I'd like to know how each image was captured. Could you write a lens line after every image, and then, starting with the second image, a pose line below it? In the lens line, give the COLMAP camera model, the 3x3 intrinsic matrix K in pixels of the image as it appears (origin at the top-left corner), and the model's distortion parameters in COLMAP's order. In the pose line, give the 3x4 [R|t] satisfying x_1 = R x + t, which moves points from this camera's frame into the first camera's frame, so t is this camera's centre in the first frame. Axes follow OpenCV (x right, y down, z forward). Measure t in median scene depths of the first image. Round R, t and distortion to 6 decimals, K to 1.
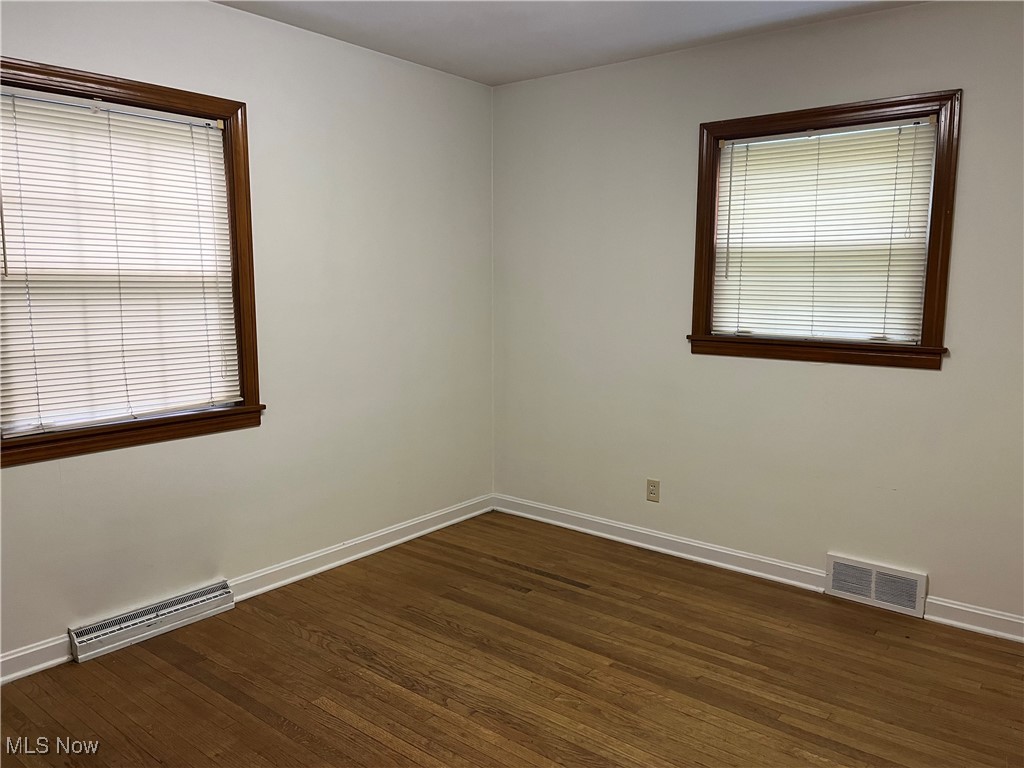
lens RADIAL K [[769.4, 0, 512.0], [0, 769.4, 384.0], [0, 0, 1]] dist [0.002300, 0.000740]
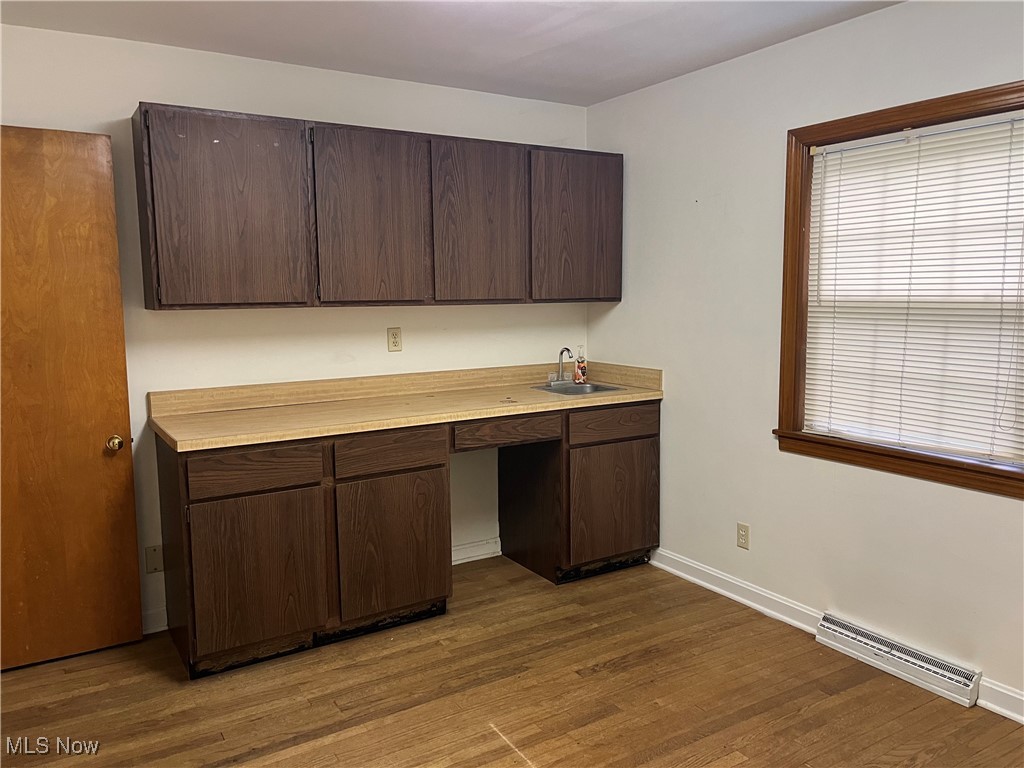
lens RADIAL K [[769.4, 0, 512.0], [0, 769.4, 384.0], [0, 0, 1]] dist [0.002300, 0.000740]
pose [[-0.326947, 0.109666, -0.938658, 0.582494], [-0.118515, 0.980645, 0.155852, -0.127987], [0.937582, 0.162200, -0.307622, 0.822695]]
